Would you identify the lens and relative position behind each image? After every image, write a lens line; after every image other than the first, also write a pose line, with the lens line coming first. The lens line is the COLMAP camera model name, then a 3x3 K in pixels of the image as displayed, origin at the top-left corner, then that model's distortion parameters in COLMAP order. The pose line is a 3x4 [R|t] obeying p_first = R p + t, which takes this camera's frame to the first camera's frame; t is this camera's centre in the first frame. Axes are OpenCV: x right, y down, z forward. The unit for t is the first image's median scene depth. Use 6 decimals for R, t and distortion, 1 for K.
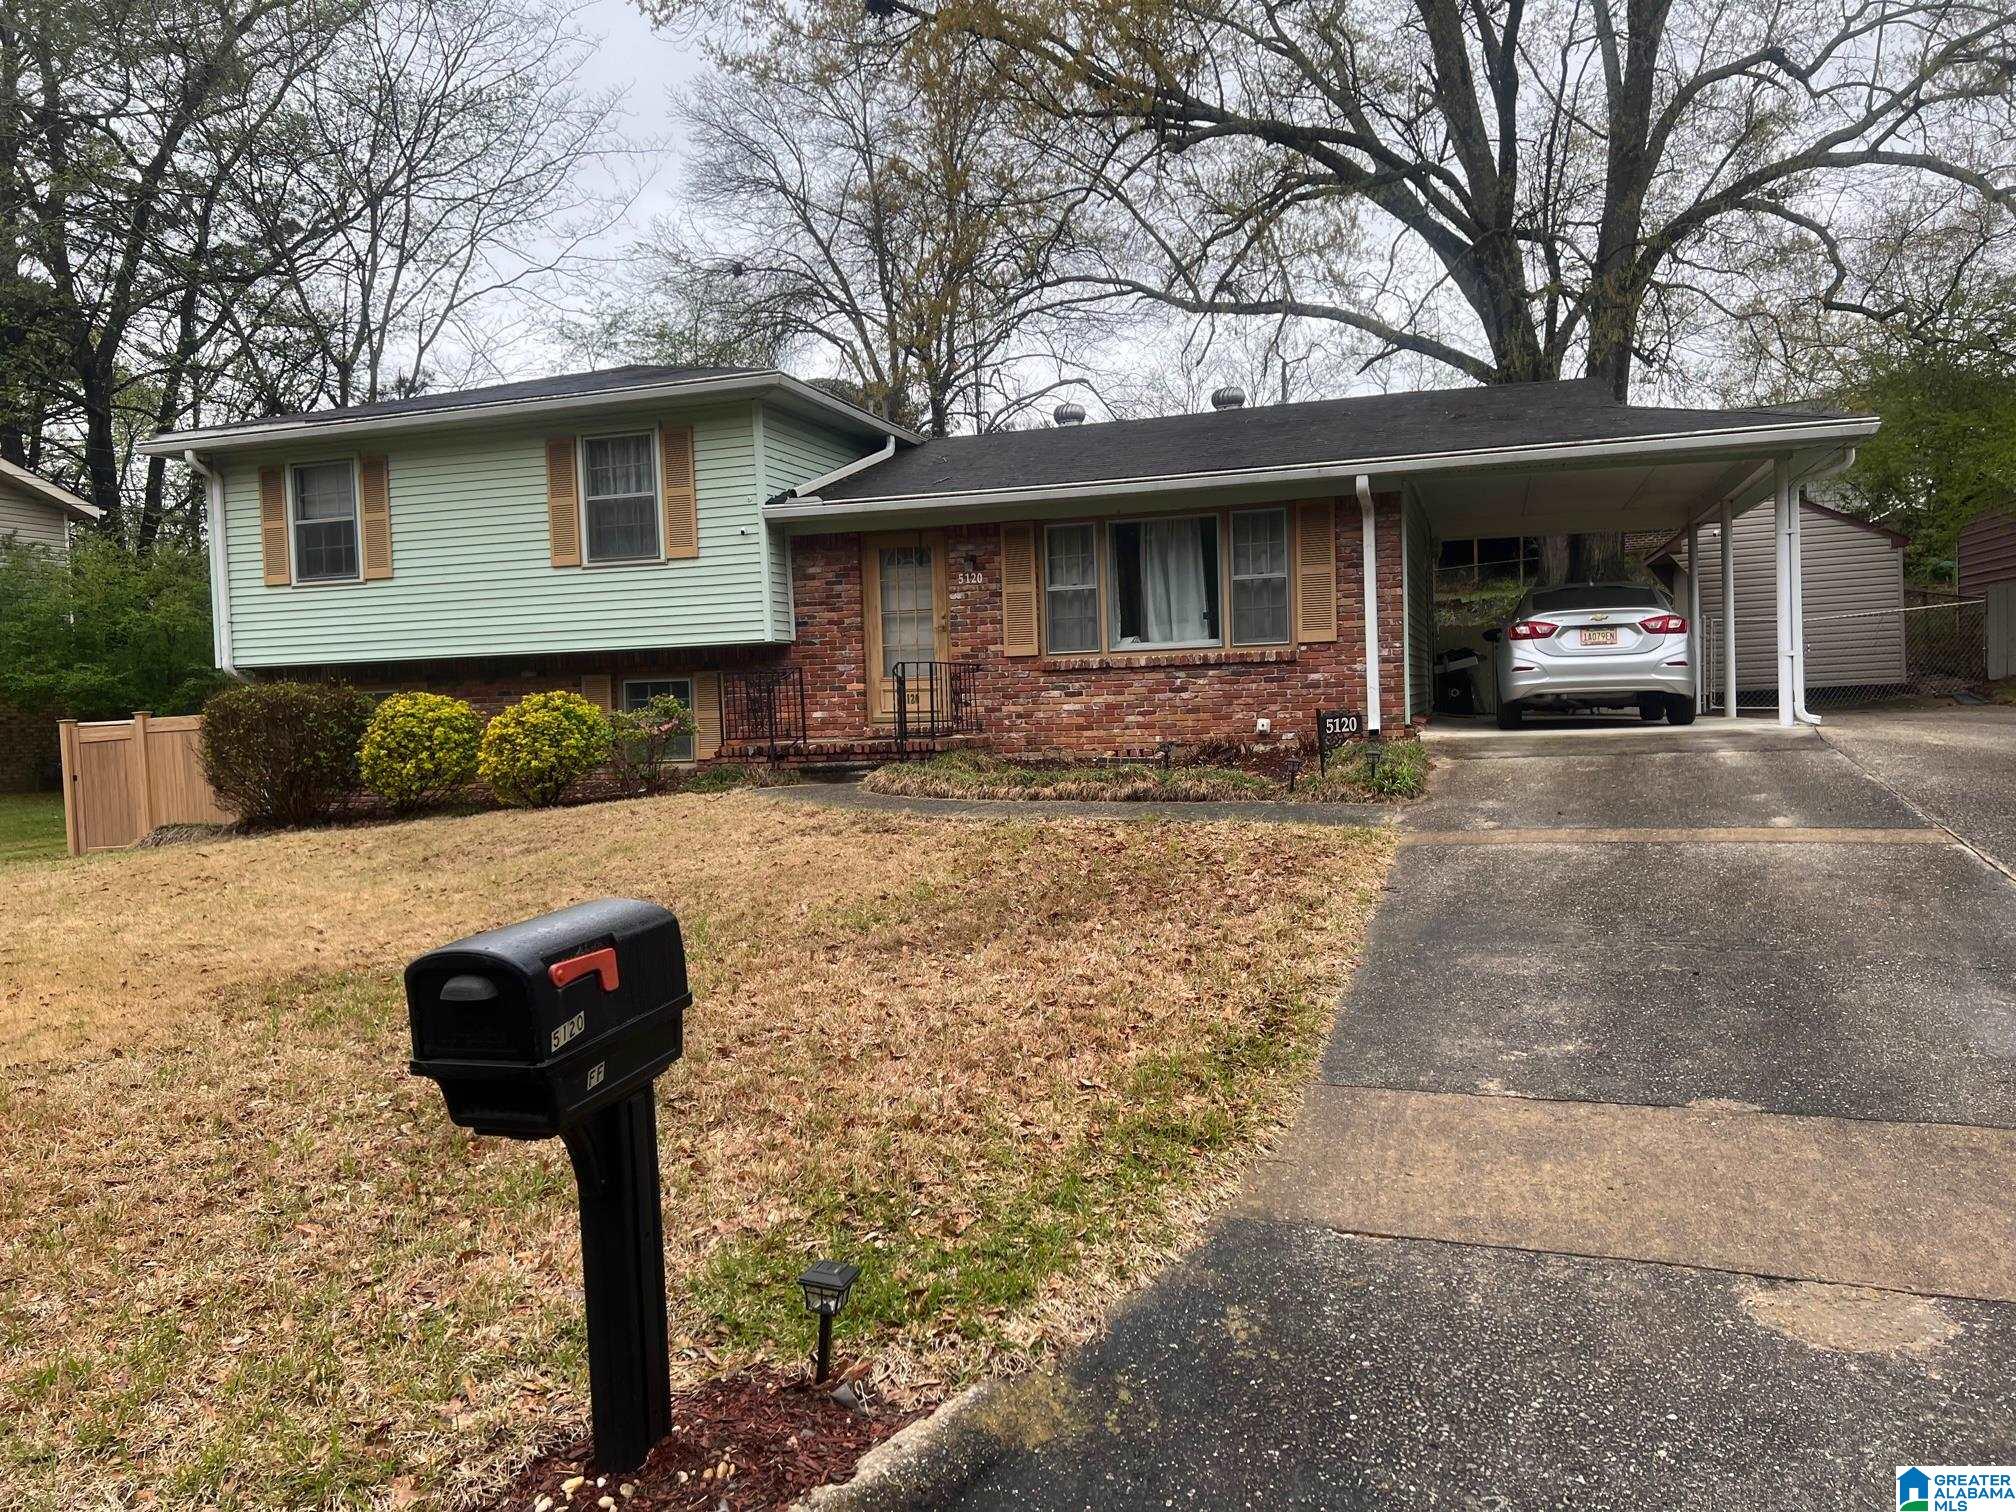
lens RADIAL K [[1513.3, 0, 1011.0], [0, 1513.3, 756.7], [0, 0, 1]] dist [0.042461, -0.011739]
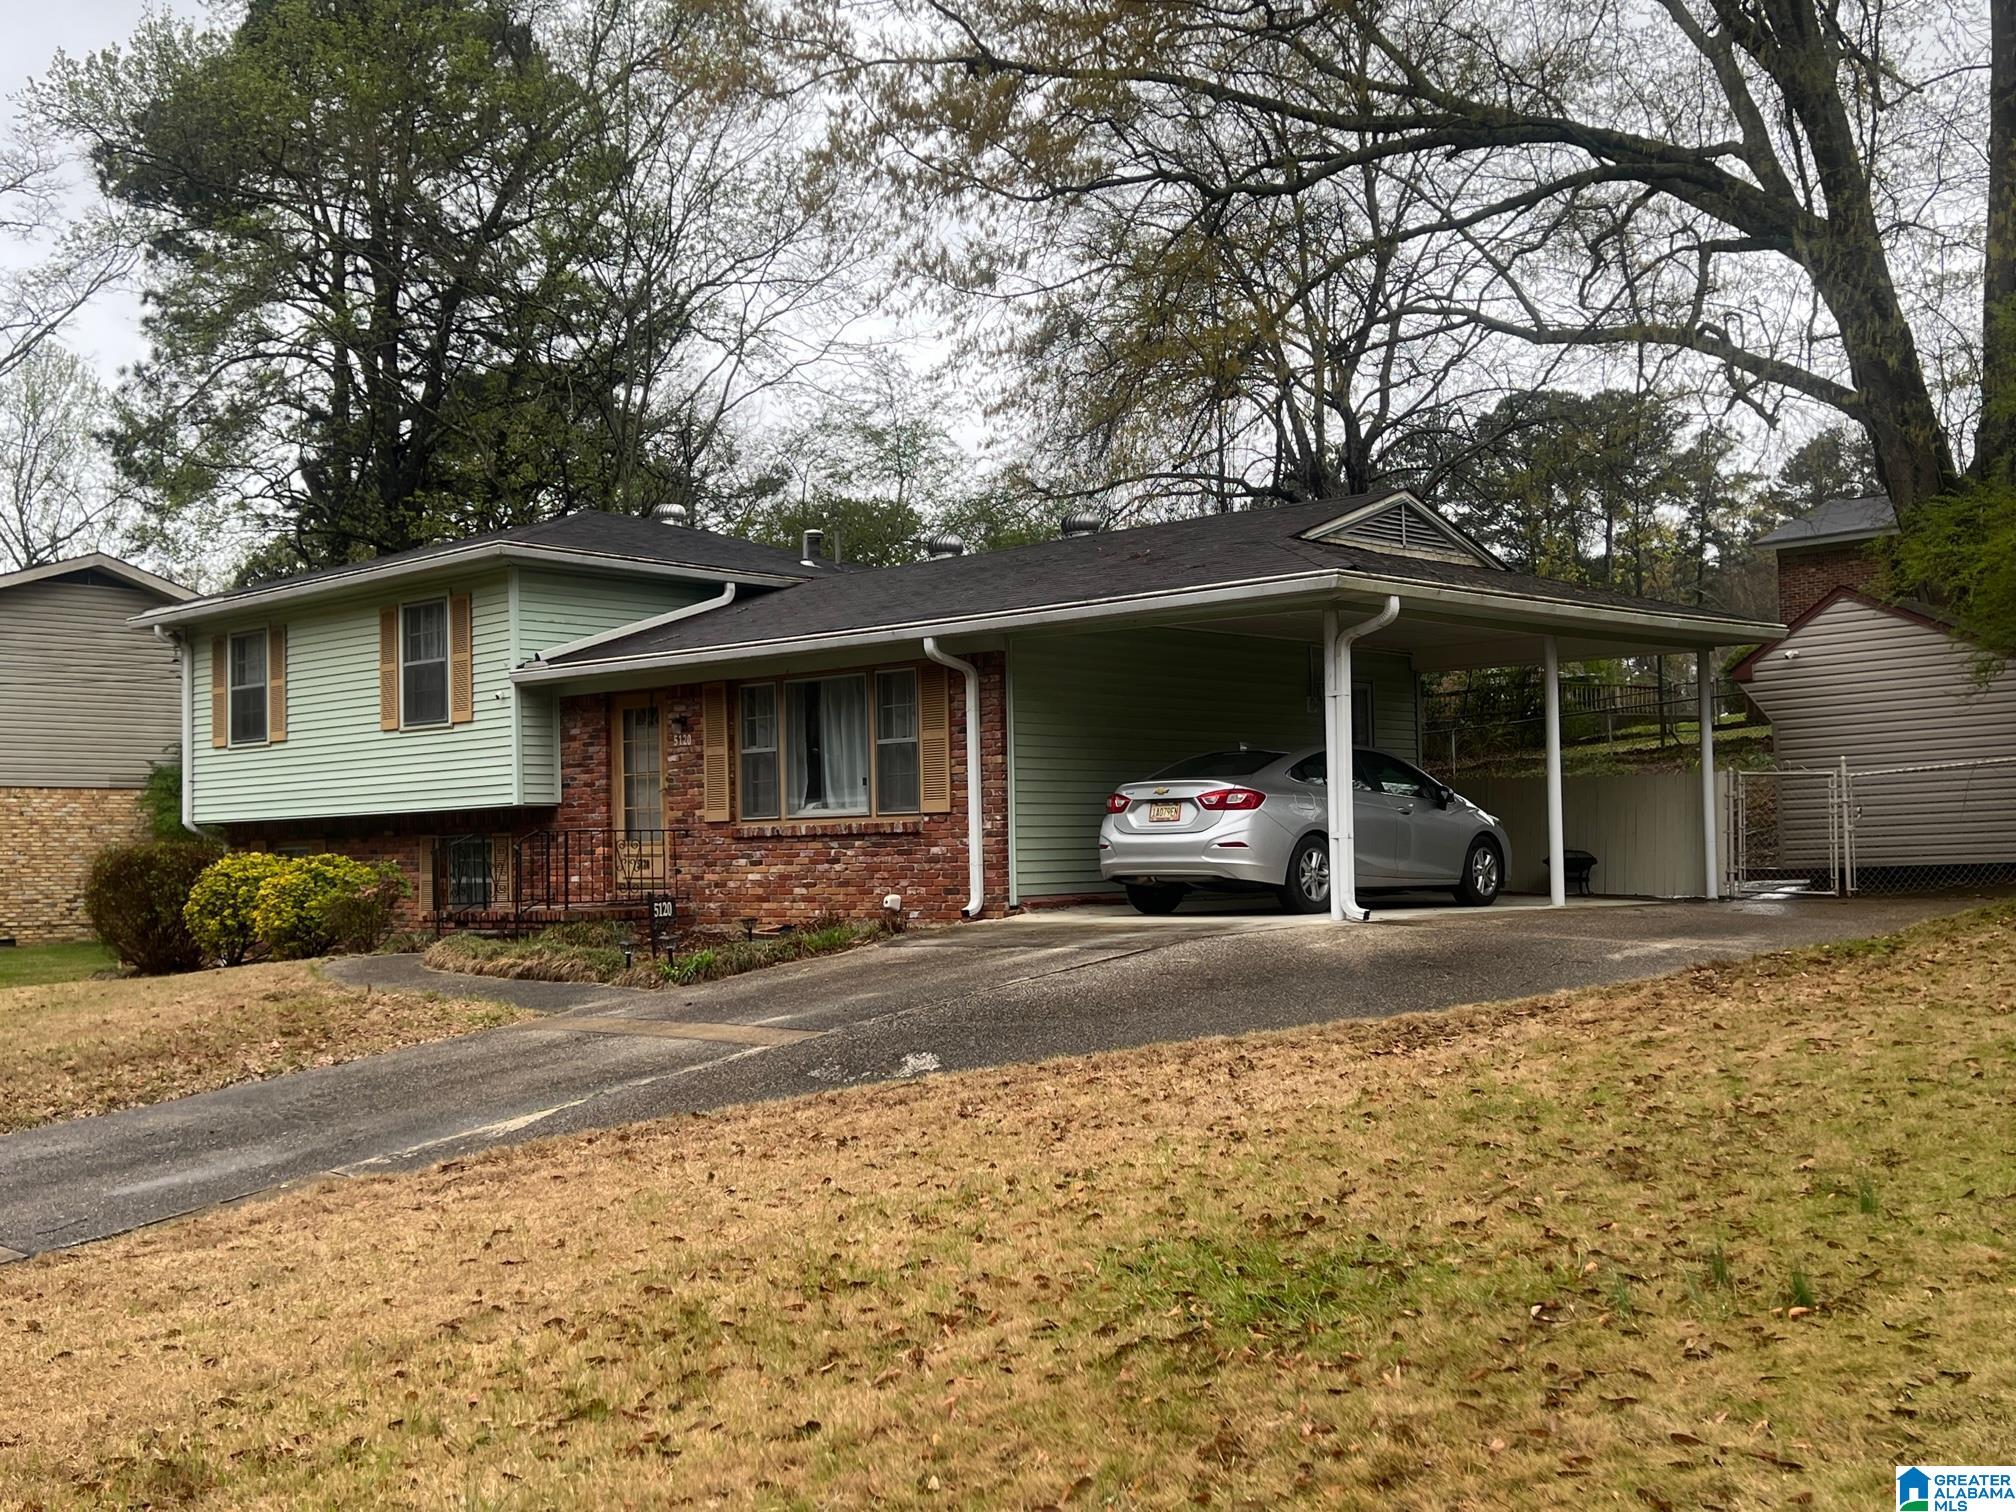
lens RADIAL K [[2140.4, 0, 1004.3], [0, 2140.4, 747.6], [0, 0, 1]] dist [0.138644, 0.000000]
pose [[0.898563, -0.006339, -0.438799, 0.768432], [-0.023920, 0.997702, -0.063396, -0.032101], [0.438192, 0.067461, 0.896346, -0.138212]]
